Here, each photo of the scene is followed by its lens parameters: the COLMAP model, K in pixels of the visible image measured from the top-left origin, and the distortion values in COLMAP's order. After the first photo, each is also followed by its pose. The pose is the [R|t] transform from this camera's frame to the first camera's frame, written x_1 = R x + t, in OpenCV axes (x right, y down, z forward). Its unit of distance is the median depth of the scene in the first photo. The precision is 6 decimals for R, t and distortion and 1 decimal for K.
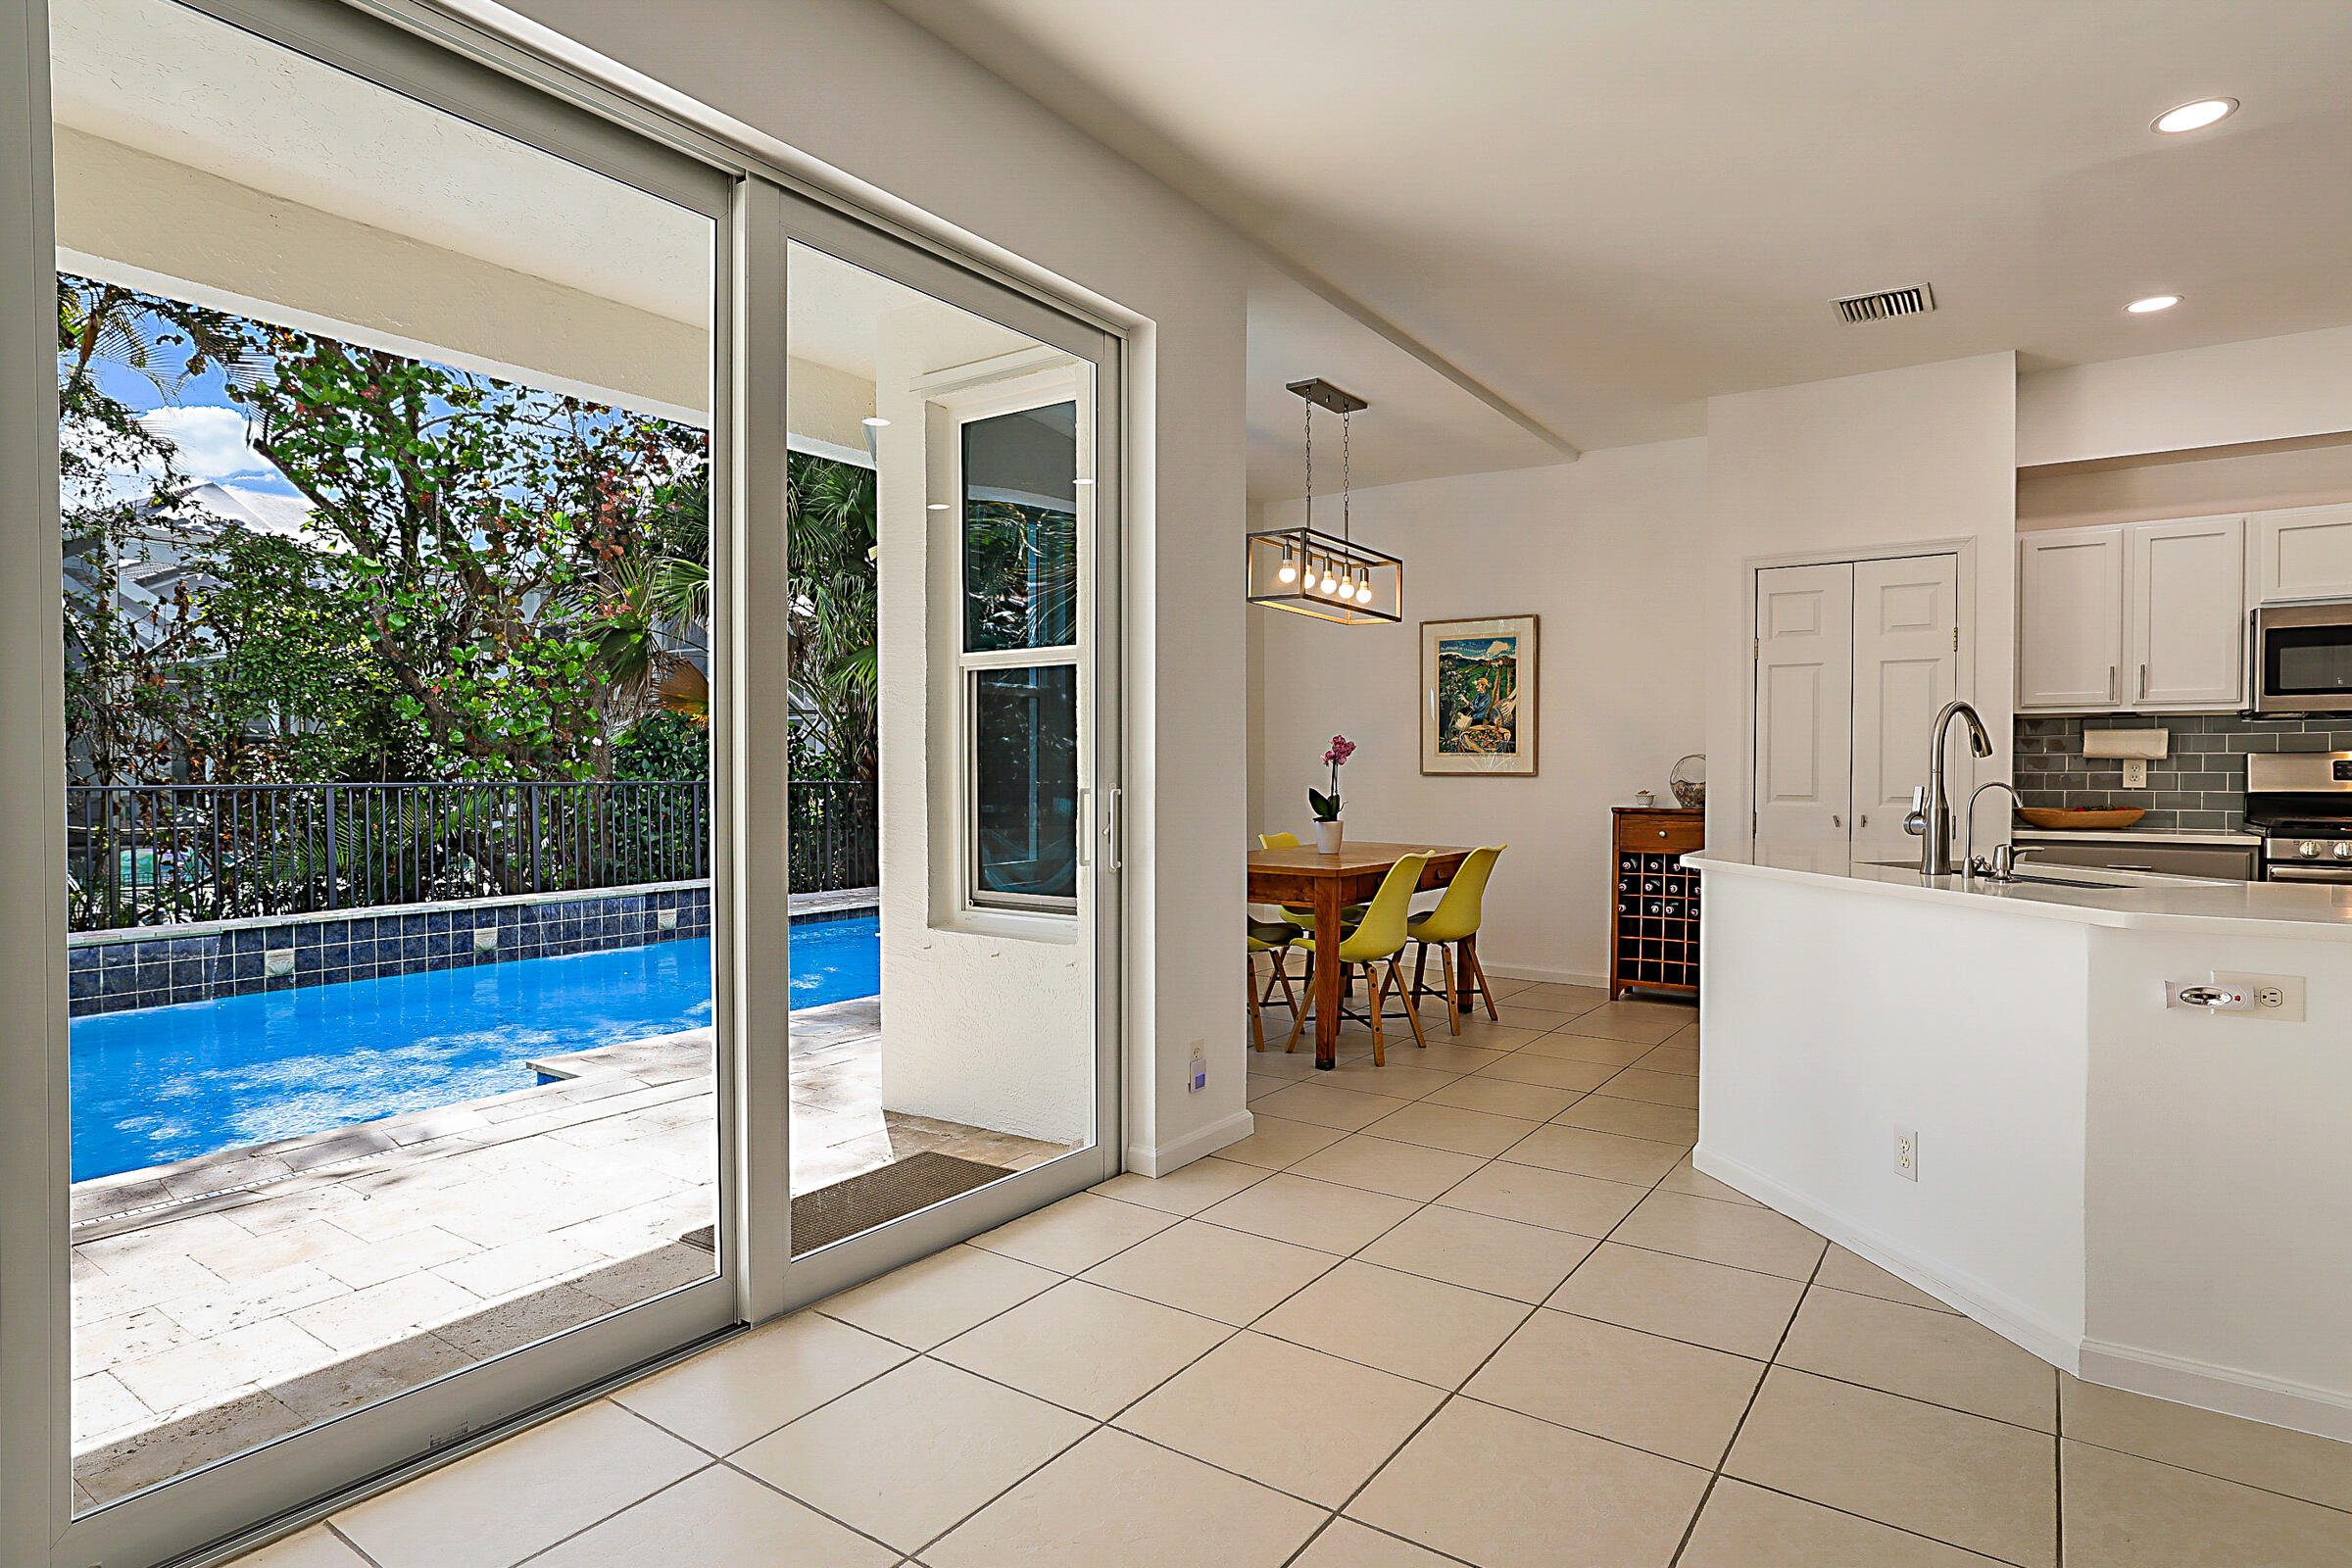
lens RADIAL K [[1249.2, 0, 1176.0], [0, 1249.2, 784.0], [0, 0, 1]] dist [-0.013630, -0.000519]
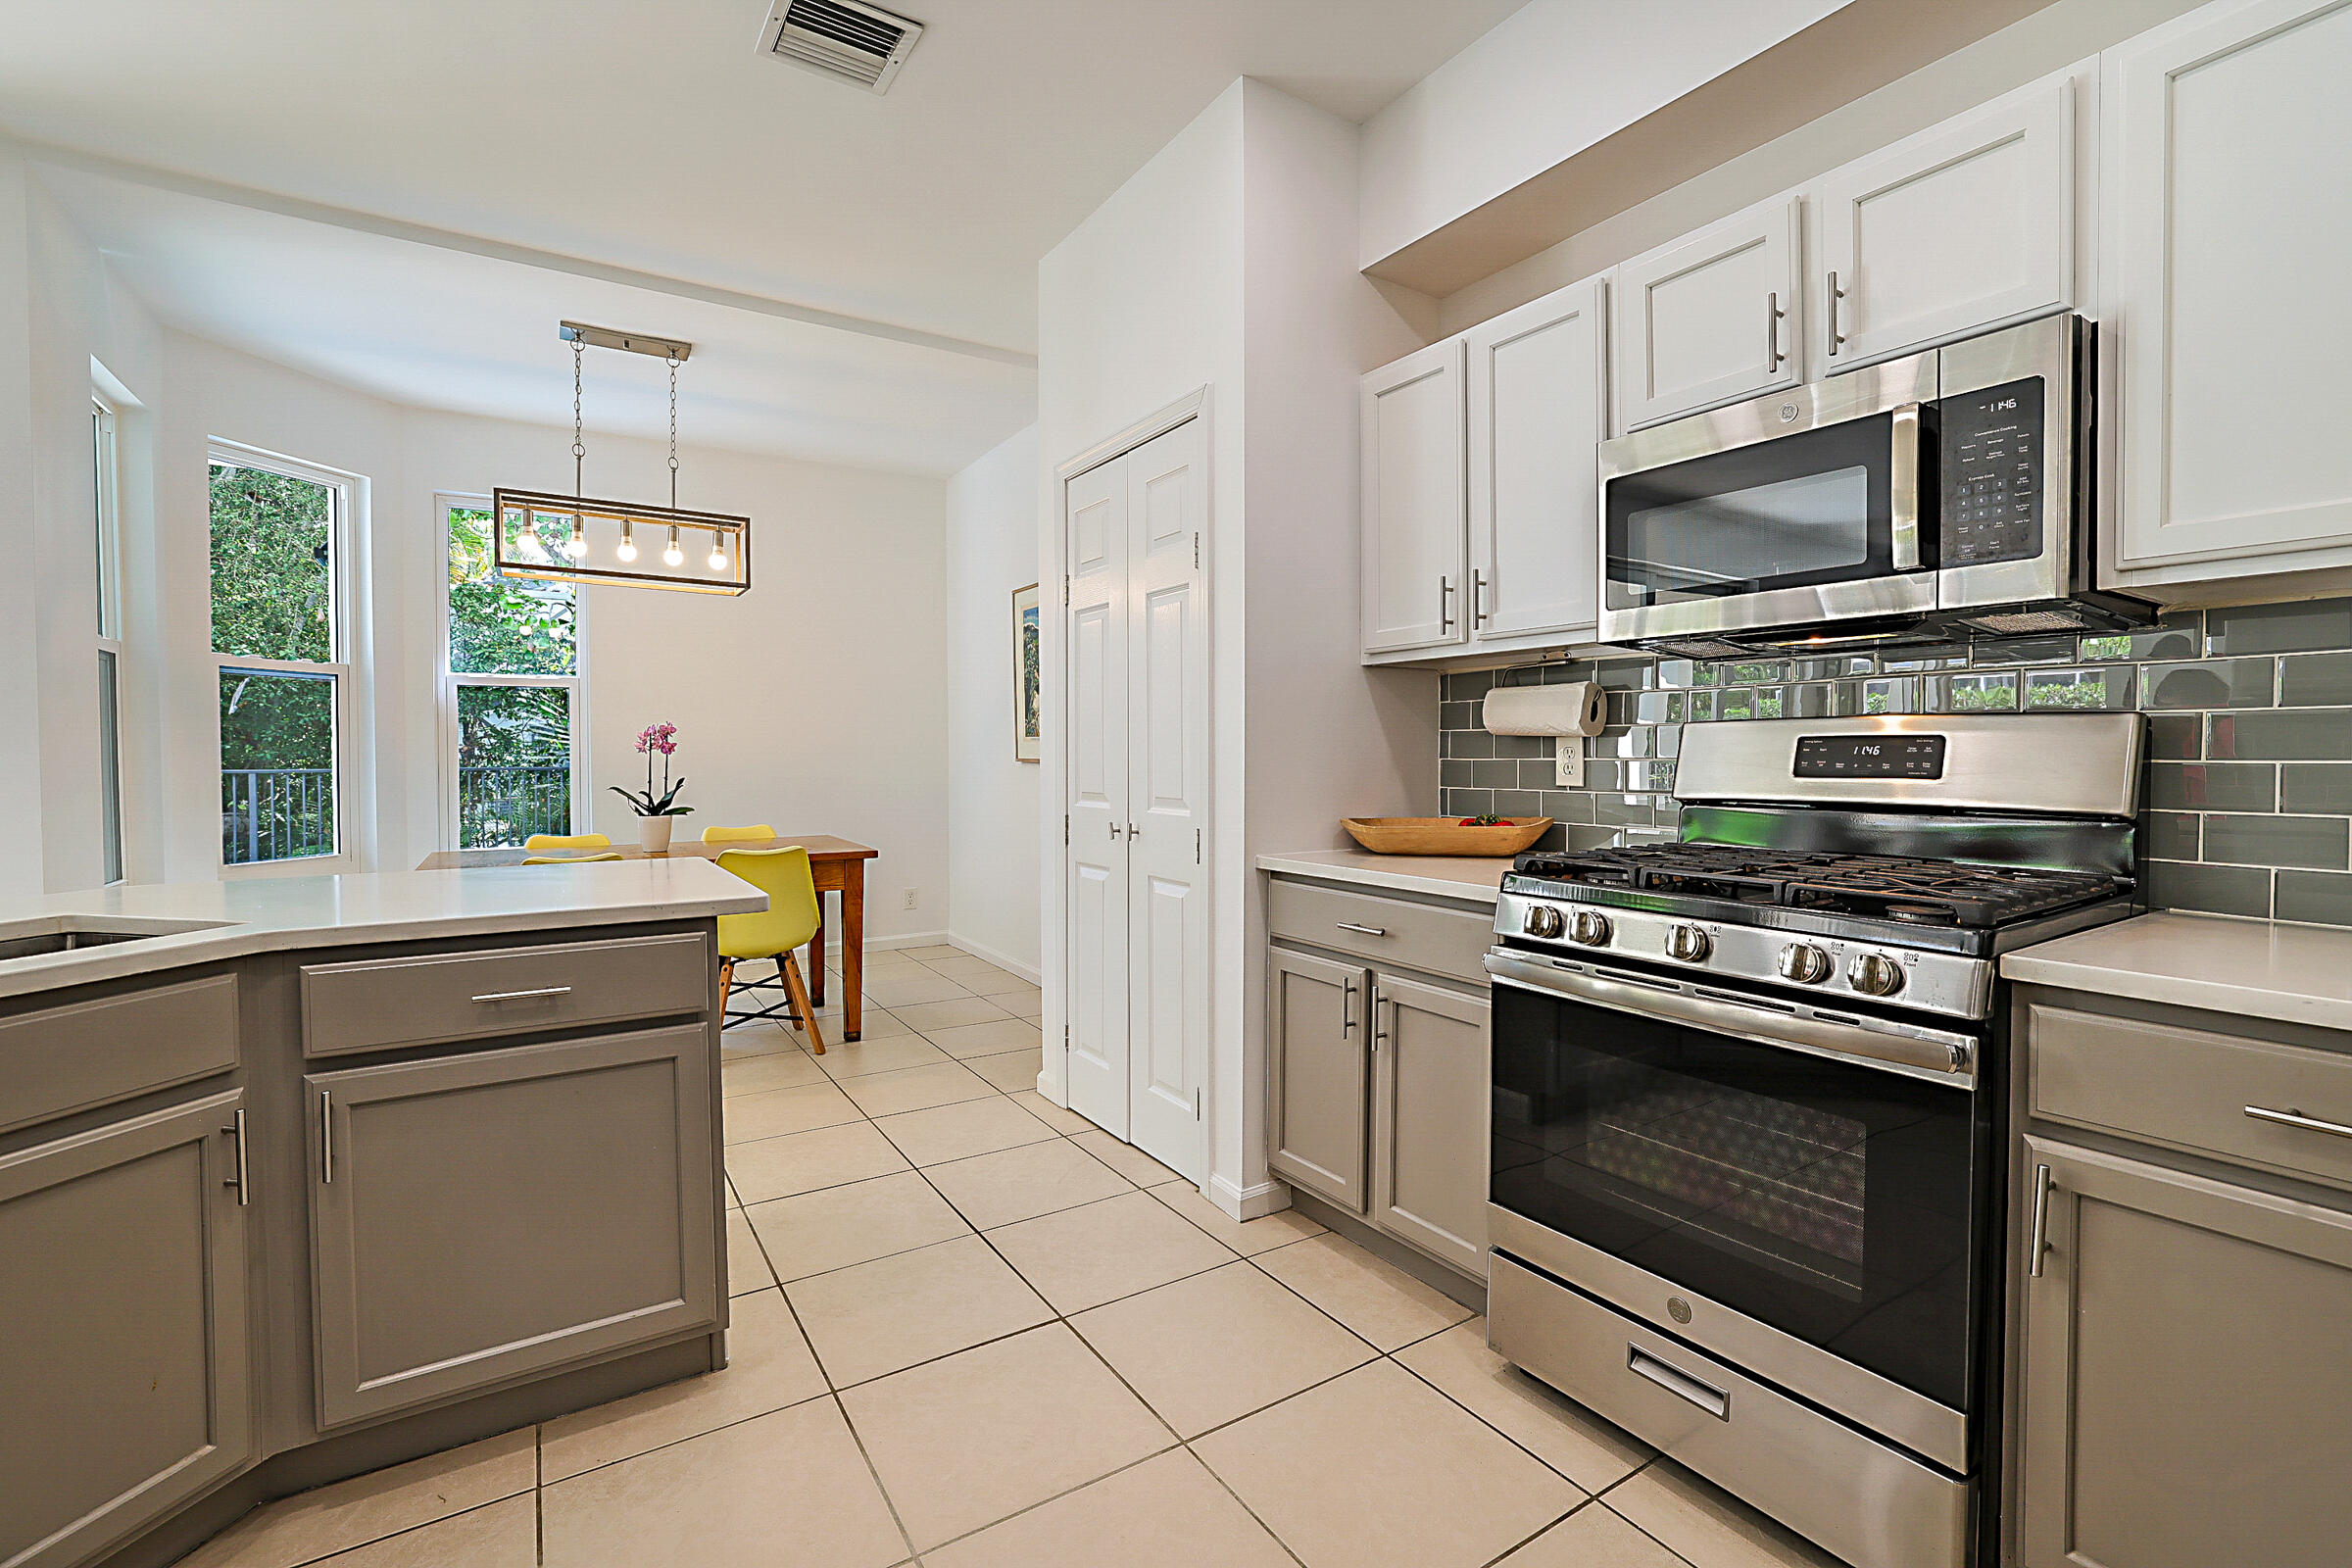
lens RADIAL K [[1030.2, 0, 1179.1], [0, 1030.2, 779.3], [0, 0, 1]] dist [-0.039799, 0.013847]
pose [[0.928128, 0.003490, -0.372244, 0.781743], [0.001814, 0.999902, 0.013900, -0.007017], [0.372256, -0.013576, 0.928031, 0.479274]]
